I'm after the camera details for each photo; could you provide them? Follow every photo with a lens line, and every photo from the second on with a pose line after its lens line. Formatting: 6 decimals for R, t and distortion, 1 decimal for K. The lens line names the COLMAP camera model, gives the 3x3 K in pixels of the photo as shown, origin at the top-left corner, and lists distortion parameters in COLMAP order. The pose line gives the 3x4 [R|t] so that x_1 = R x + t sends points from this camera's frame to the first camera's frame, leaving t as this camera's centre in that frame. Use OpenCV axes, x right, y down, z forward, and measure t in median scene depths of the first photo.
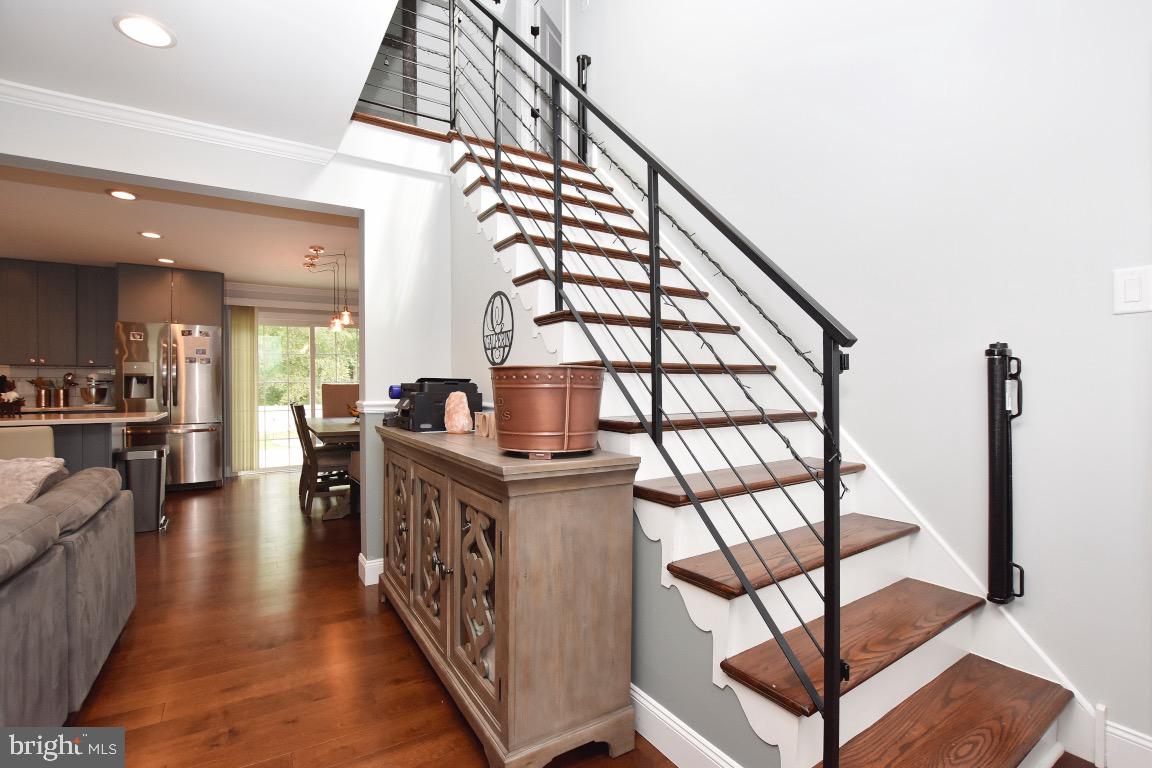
lens RADIAL K [[519.5, 0, 579.4], [0, 519.5, 384.6], [0, 0, 1]] dist [-0.032359, 0.004516]
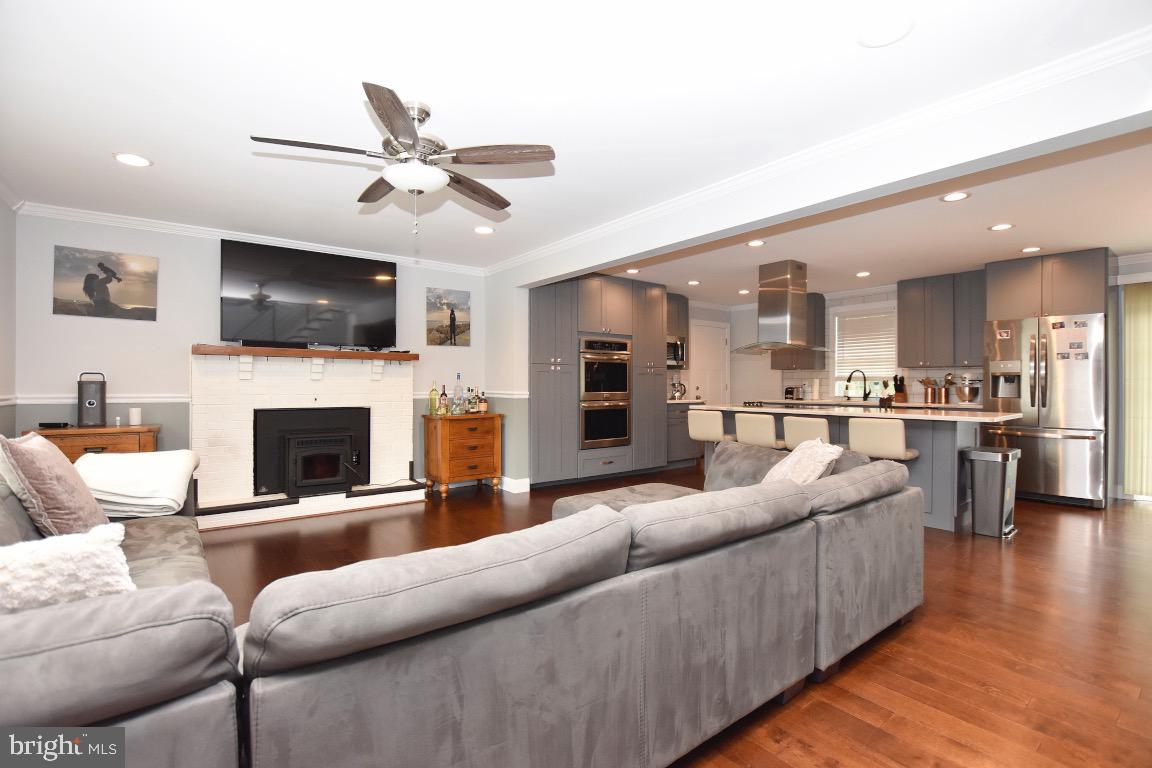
lens RADIAL K [[519.5, 0, 579.4], [0, 519.5, 384.6], [0, 0, 1]] dist [-0.032359, 0.004516]
pose [[0.084694, 0.003168, -0.996402, 0.032871], [-0.001357, 0.999994, 0.003064, -0.000390], [0.996406, 0.001093, 0.084697, 0.106323]]
